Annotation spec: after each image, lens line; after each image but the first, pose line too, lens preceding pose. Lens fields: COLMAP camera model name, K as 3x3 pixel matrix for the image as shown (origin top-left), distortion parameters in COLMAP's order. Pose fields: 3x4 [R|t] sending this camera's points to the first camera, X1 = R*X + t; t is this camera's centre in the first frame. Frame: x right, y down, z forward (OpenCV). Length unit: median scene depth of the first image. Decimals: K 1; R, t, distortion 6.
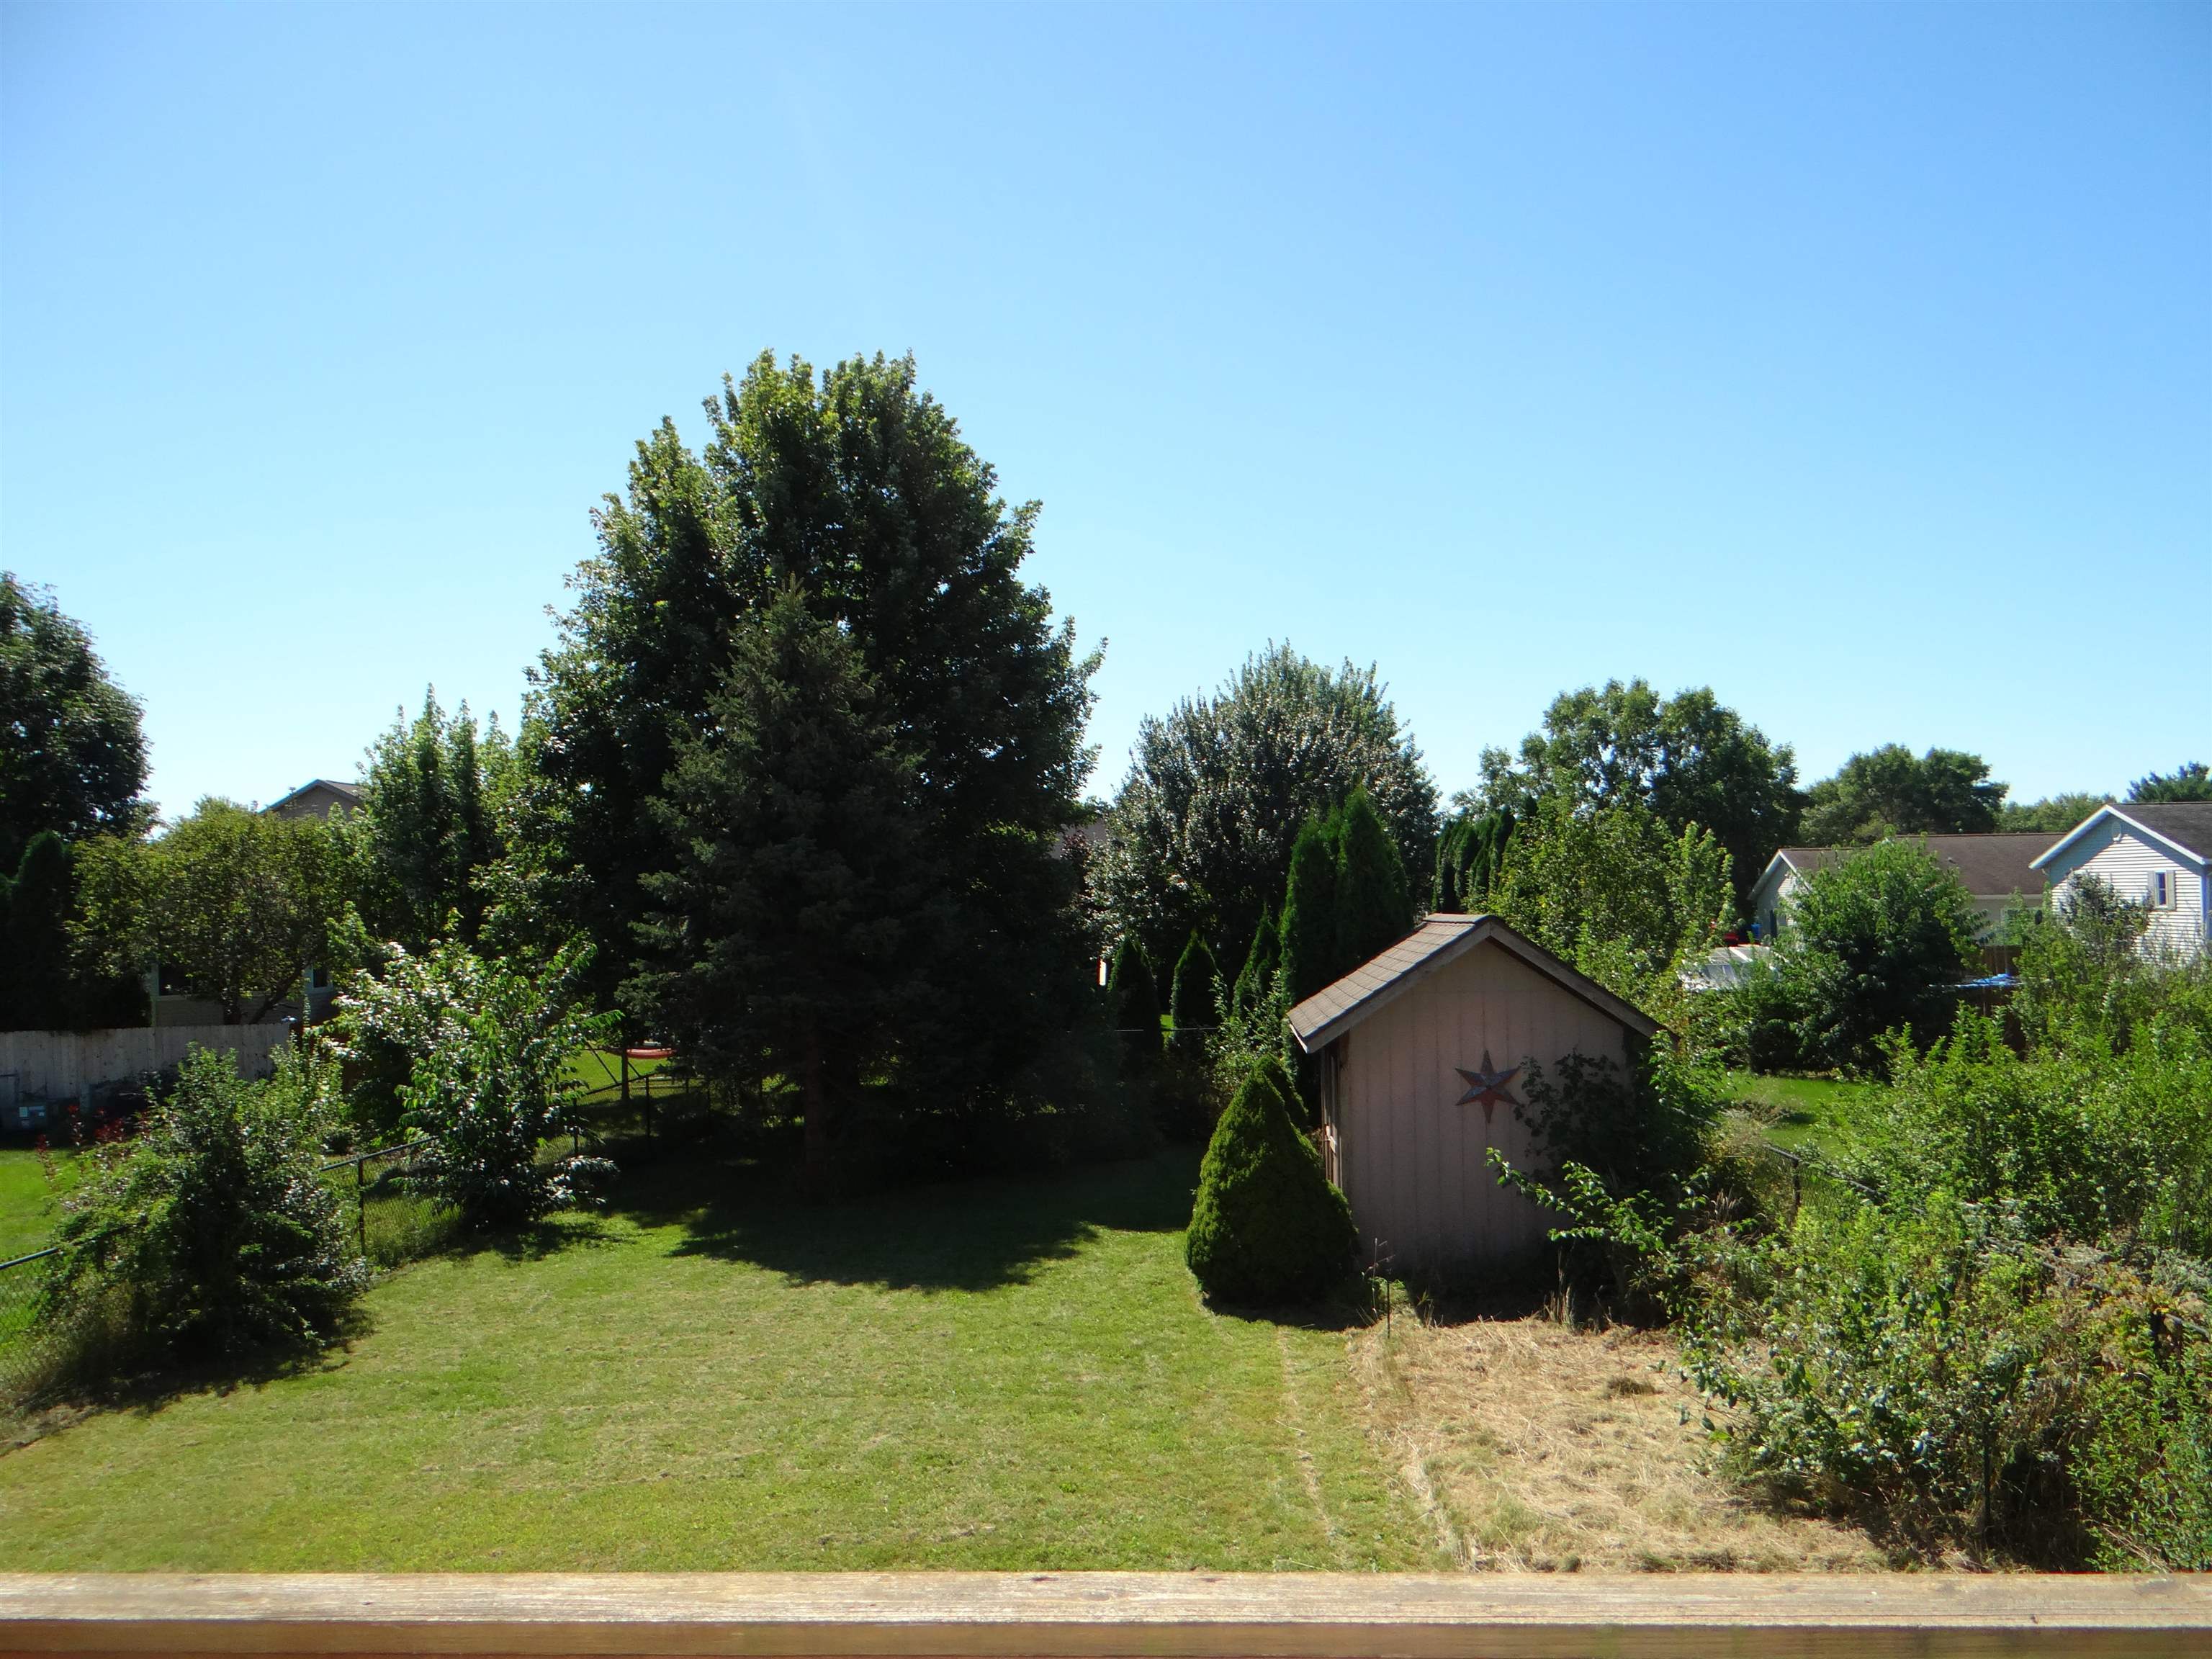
lens RADIAL K [[1799.9, 0, 1105.2], [0, 1799.9, 810.1], [0, 0, 1]] dist [0.030043, -0.024574]
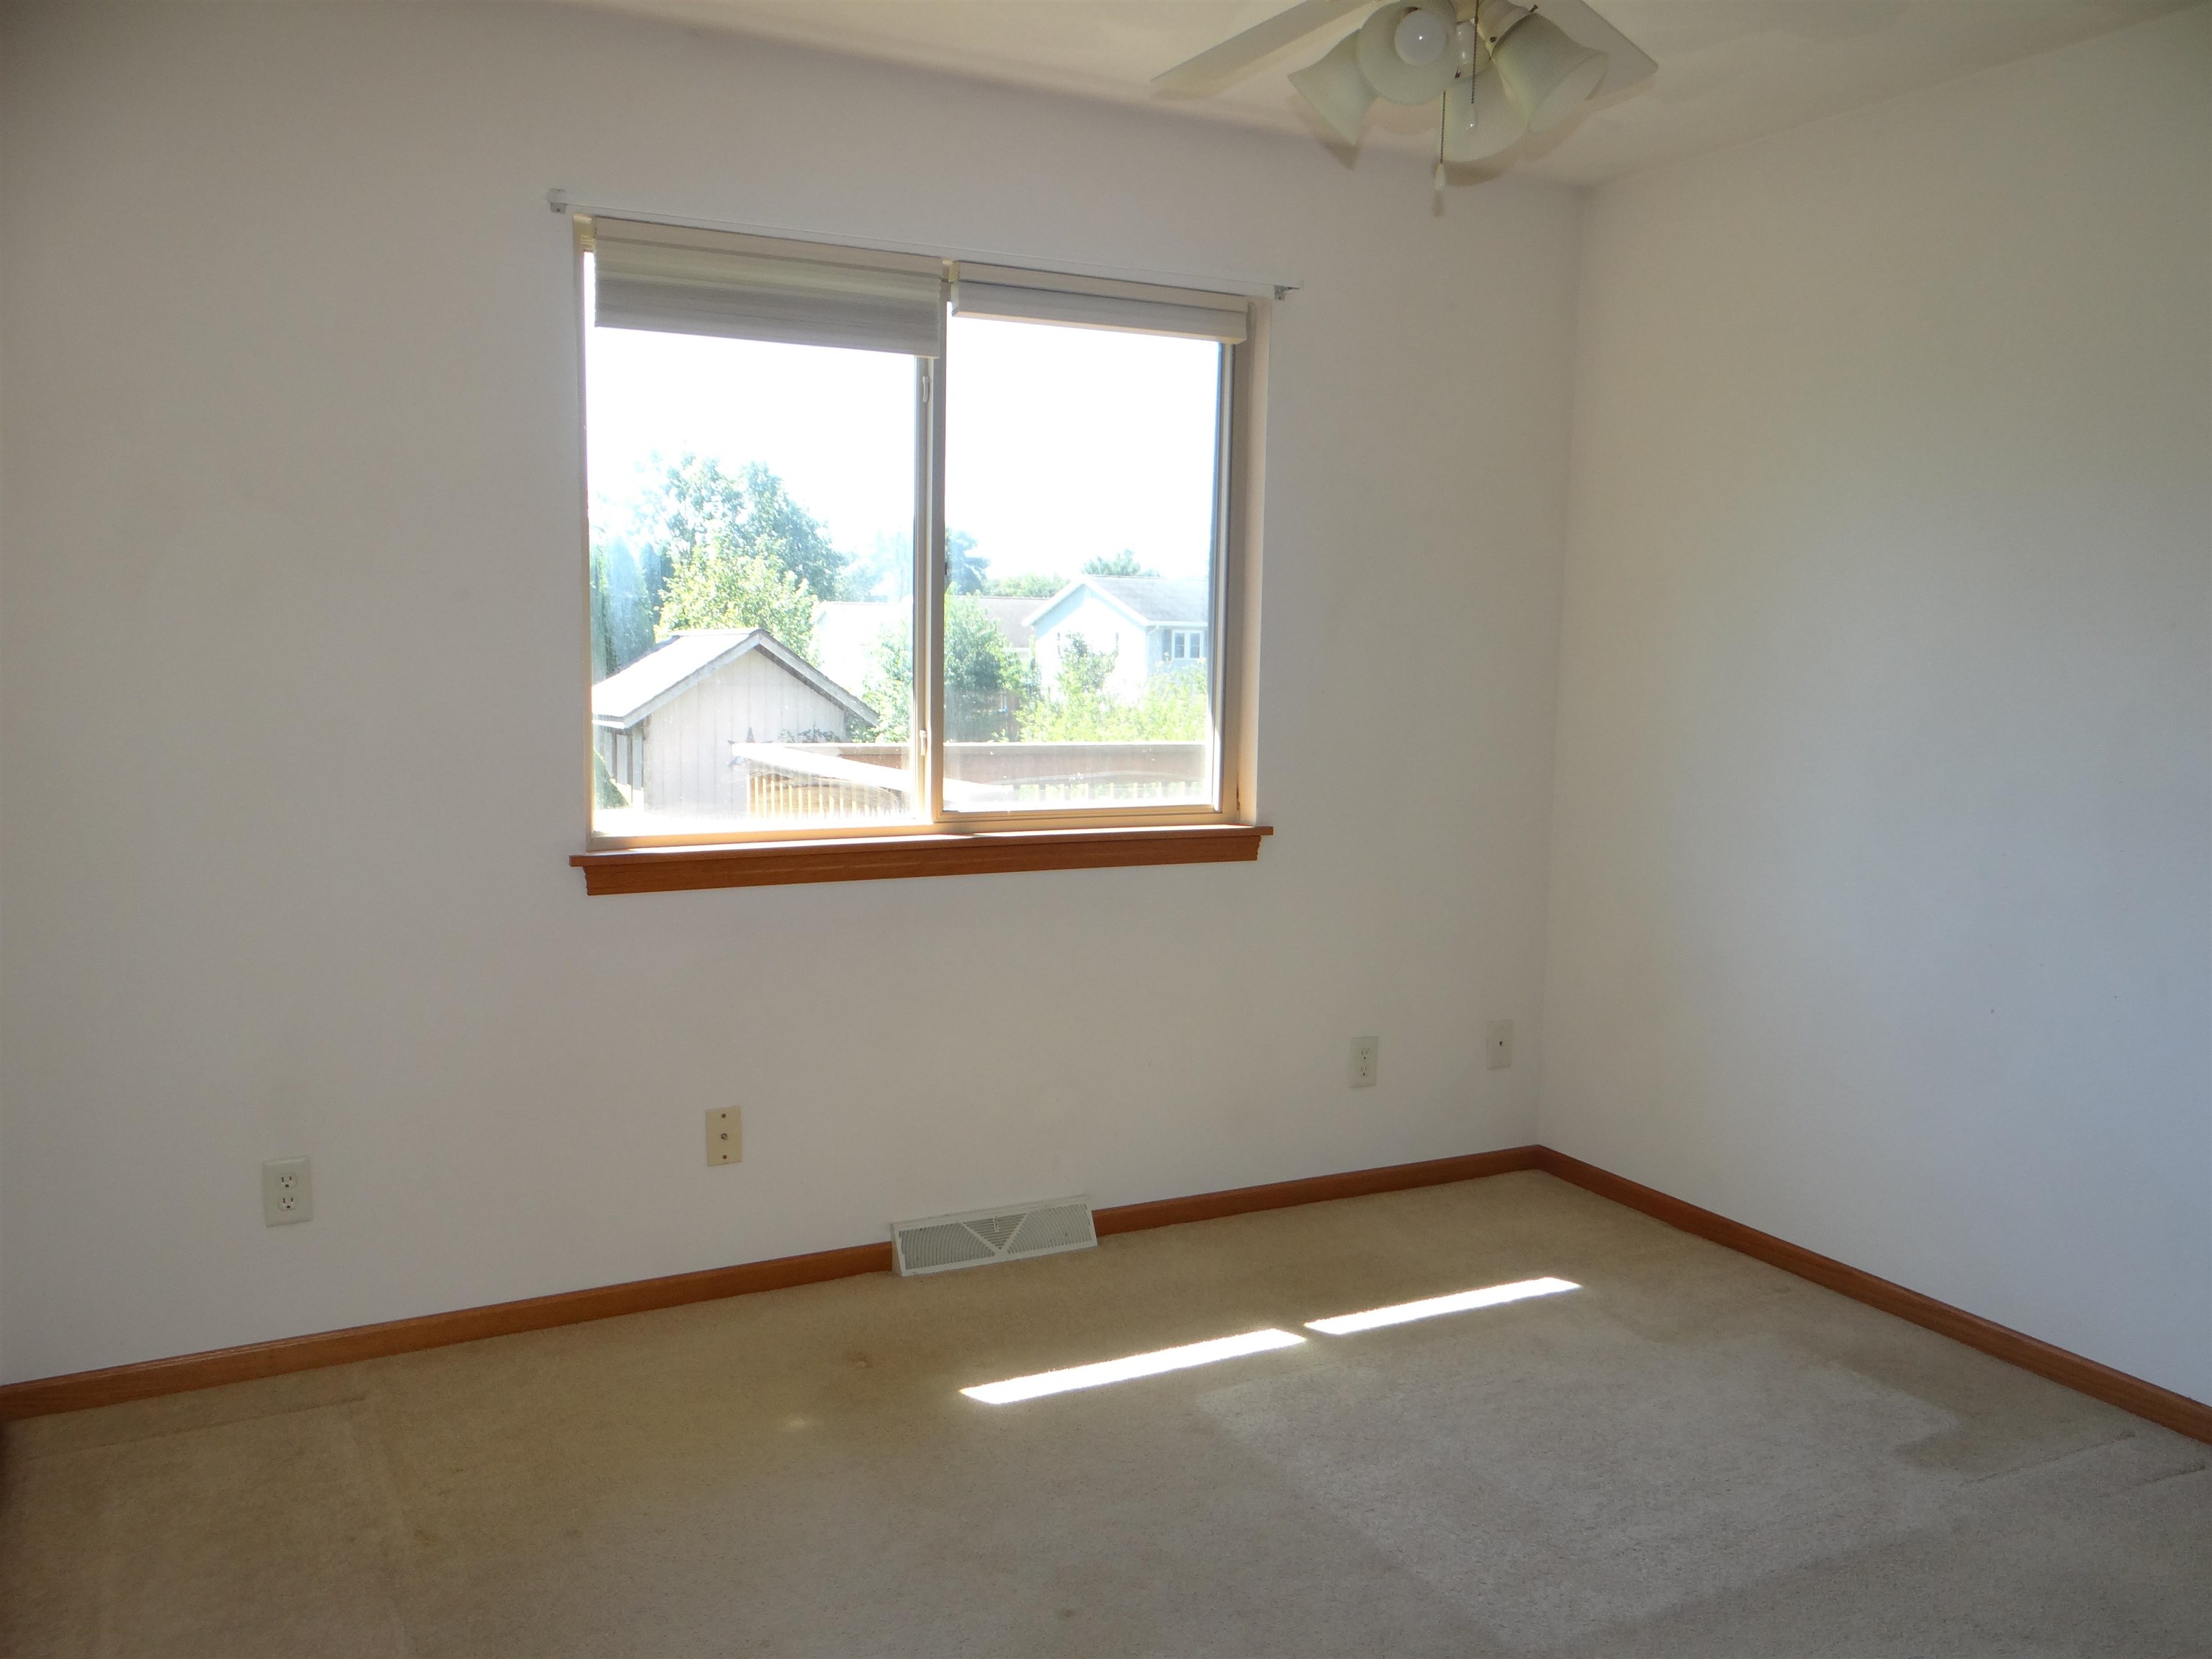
lens RADIAL K [[1799.9, 0, 1101.7], [0, 1799.9, 833.5], [0, 0, 1]] dist [0.030043, -0.024574]
pose [[0.859688, -0.021901, 0.510349, -0.133277], [-0.055175, 0.989254, 0.135395, 0.005878], [-0.507830, -0.144556, 0.849242, -0.162707]]
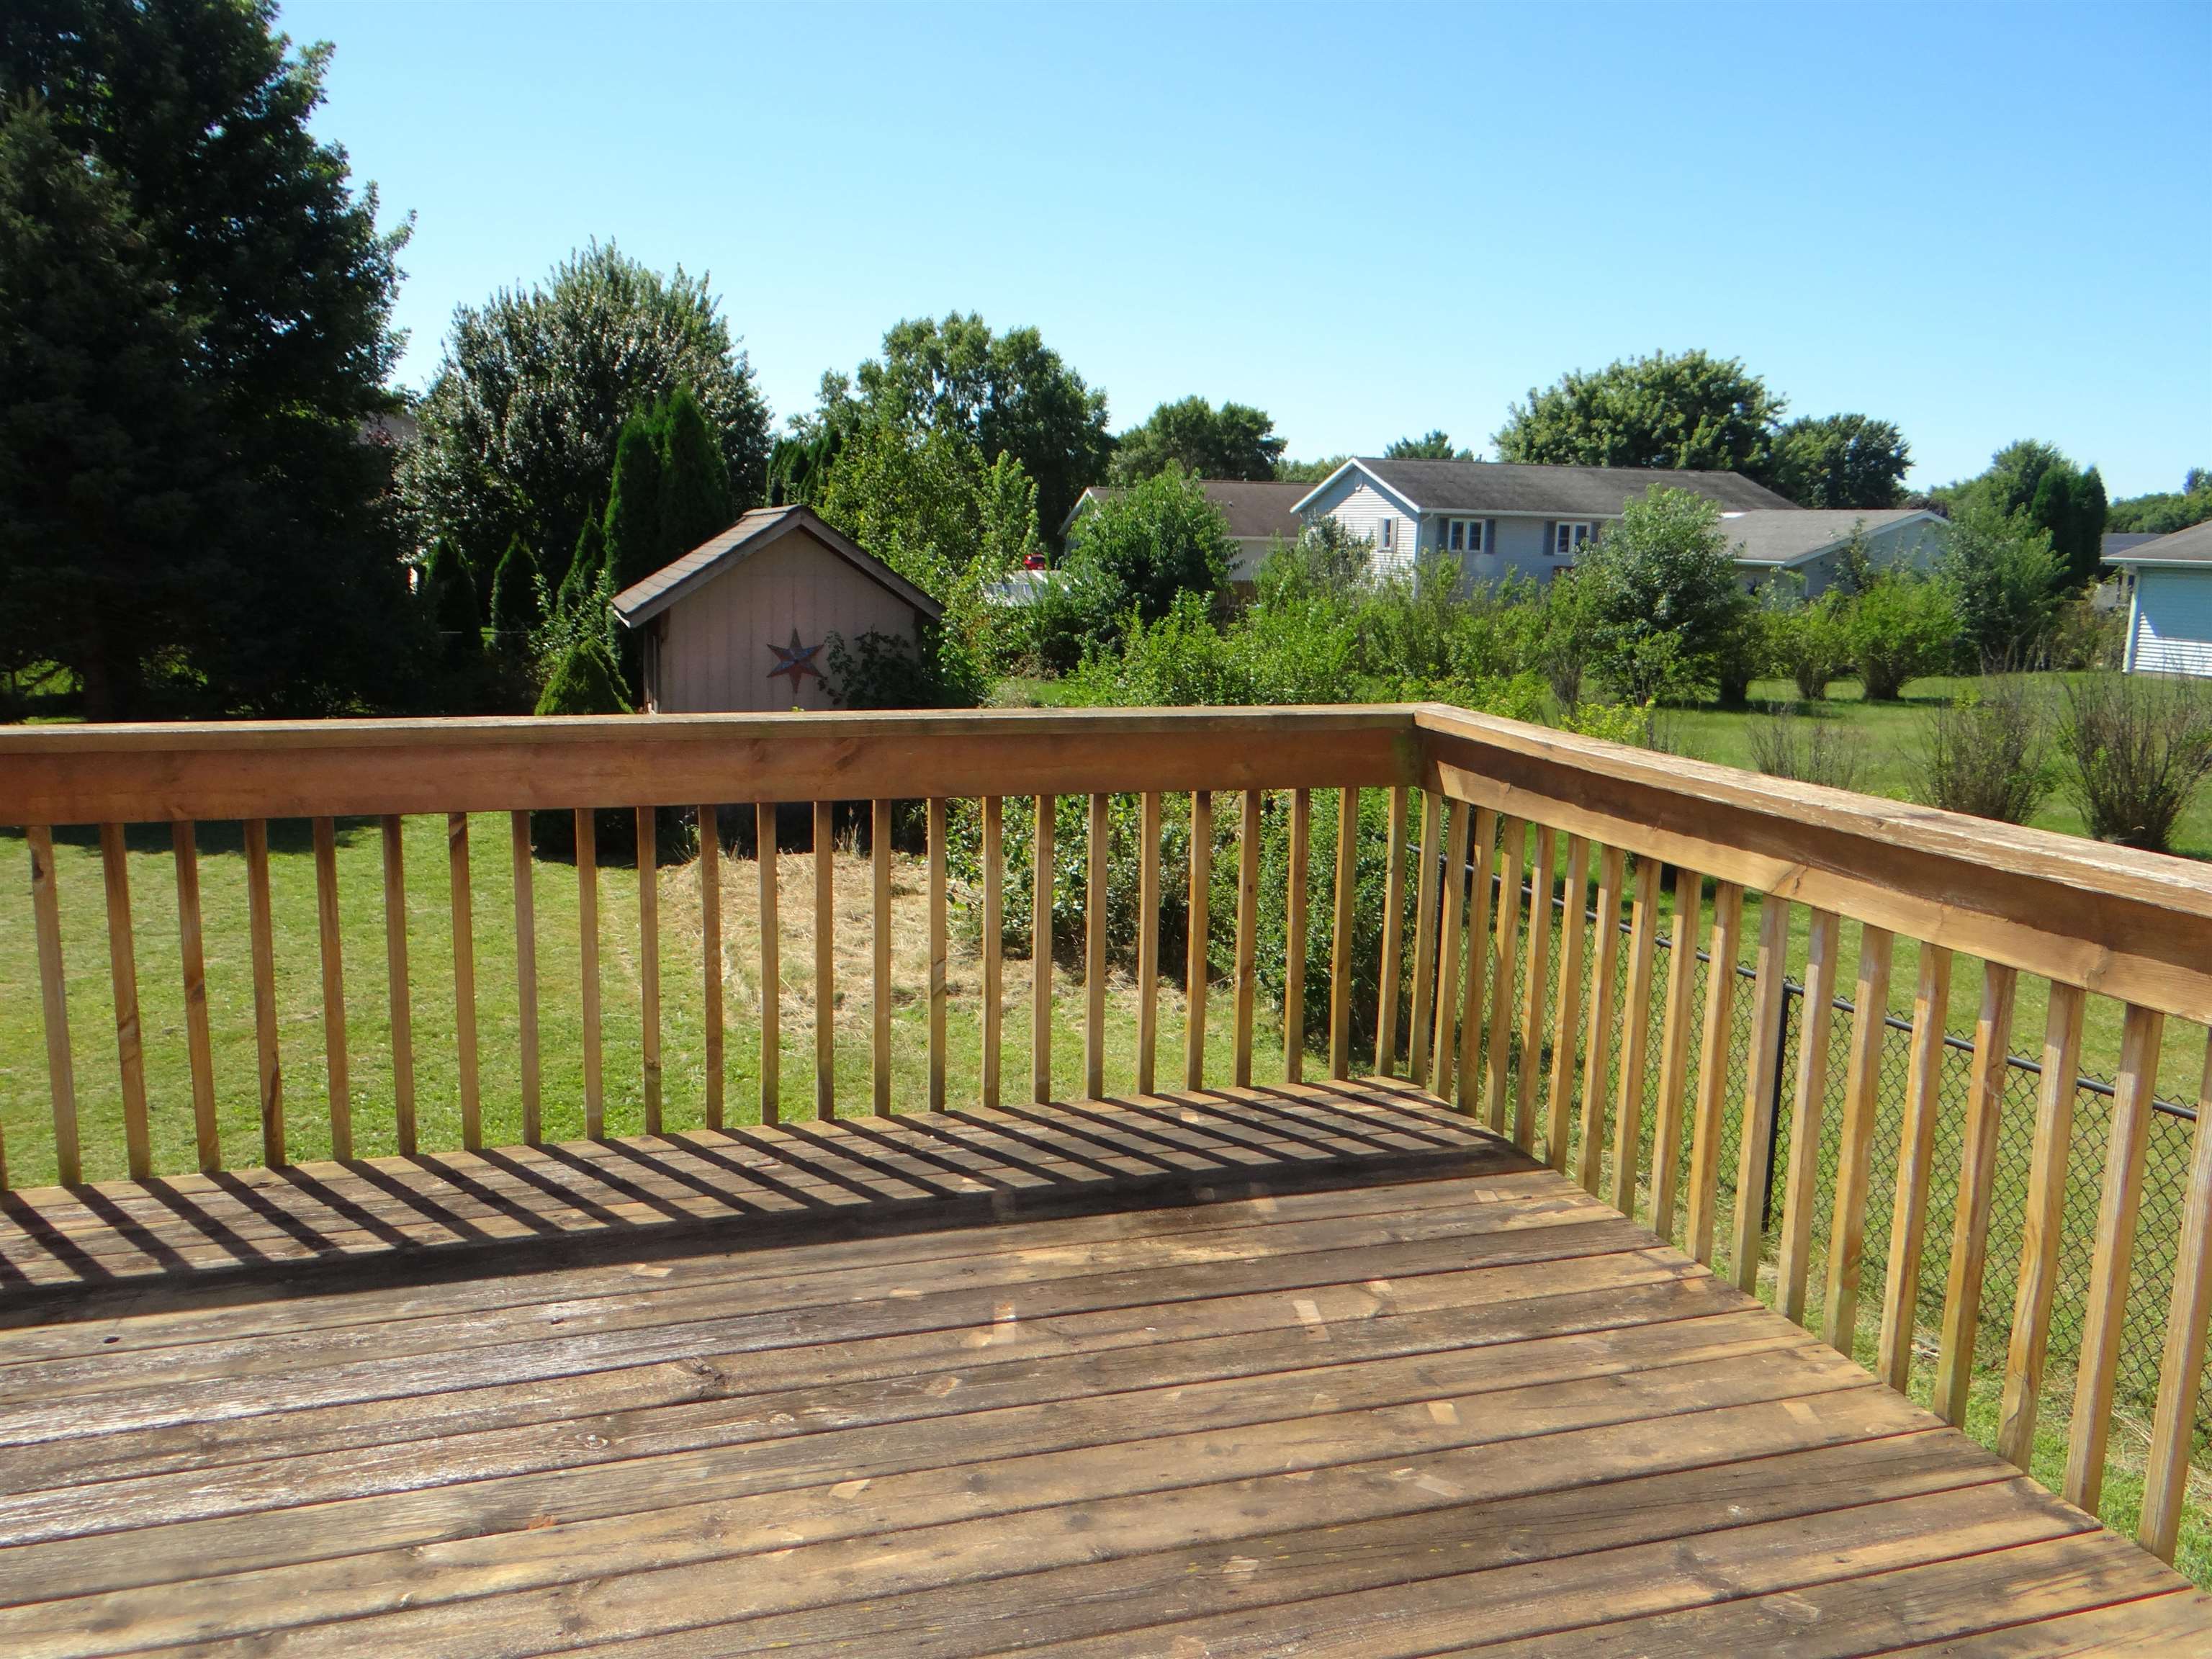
lens RADIAL K [[1799.9, 0, 1104.8], [0, 1799.9, 831.5], [0, 0, 1]] dist [0.030043, -0.024574]
pose [[0.934690, -0.020839, 0.354852, -0.003894], [-0.054995, 0.977783, 0.202279, 0.010002], [-0.351184, -0.208584, 0.912778, -0.055204]]
